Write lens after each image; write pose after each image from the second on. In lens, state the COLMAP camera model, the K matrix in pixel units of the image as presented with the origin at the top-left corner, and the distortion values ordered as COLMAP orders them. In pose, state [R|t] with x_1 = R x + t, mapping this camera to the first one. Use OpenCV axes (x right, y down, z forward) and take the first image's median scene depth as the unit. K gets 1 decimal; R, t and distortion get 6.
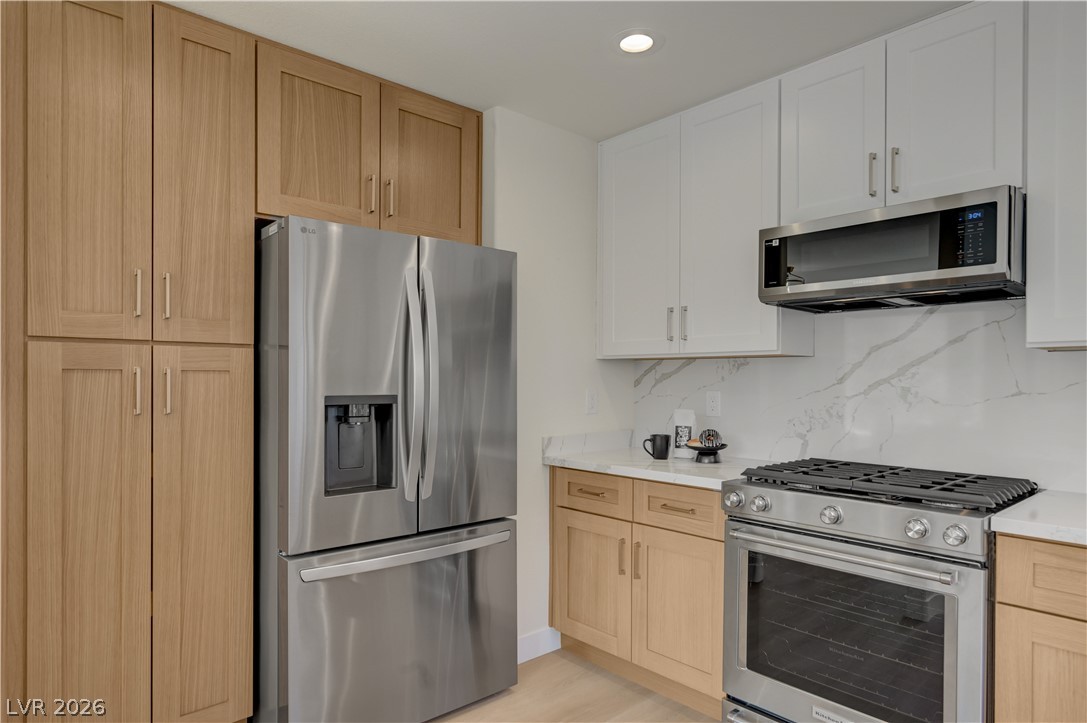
lens RADIAL K [[648.8, 0, 559.5], [0, 648.8, 377.3], [0, 0, 1]] dist [-0.000129, 0.000441]
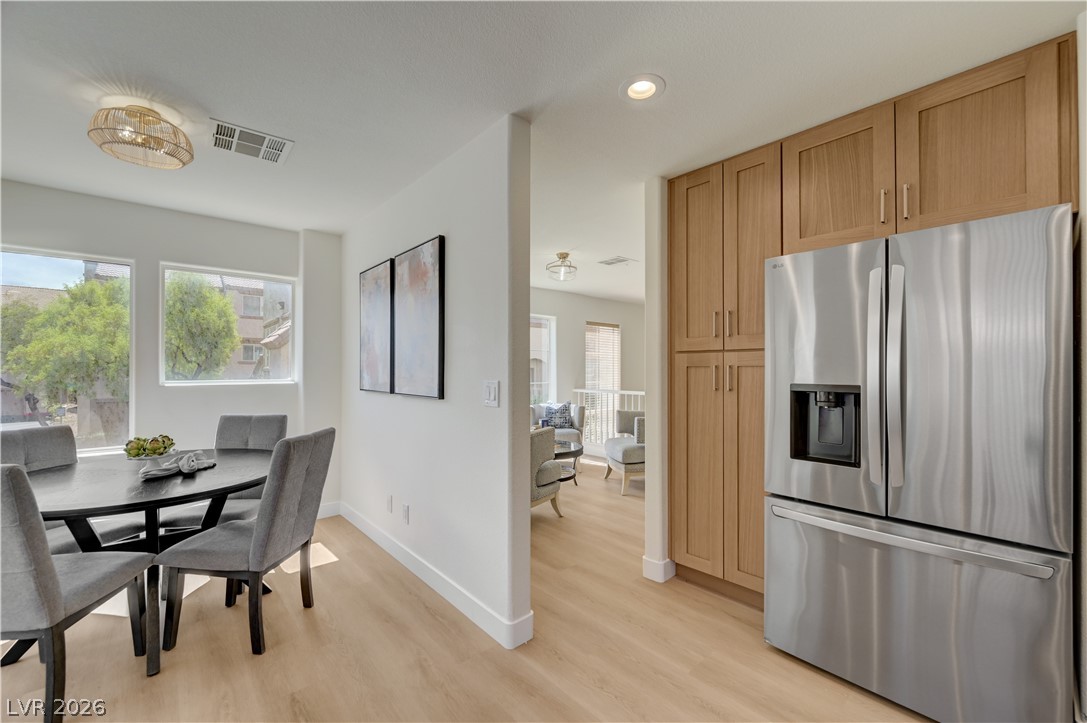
lens RADIAL K [[446.4, 0, 548.4], [0, 446.4, 368.5], [0, 0, 1]] dist [-0.000480, -0.000010]
pose [[-0.020232, -0.008565, -0.999759, 0.559024], [-0.001466, 0.999962, -0.008537, 0.005163], [0.999794, 0.001293, -0.020244, 0.497415]]
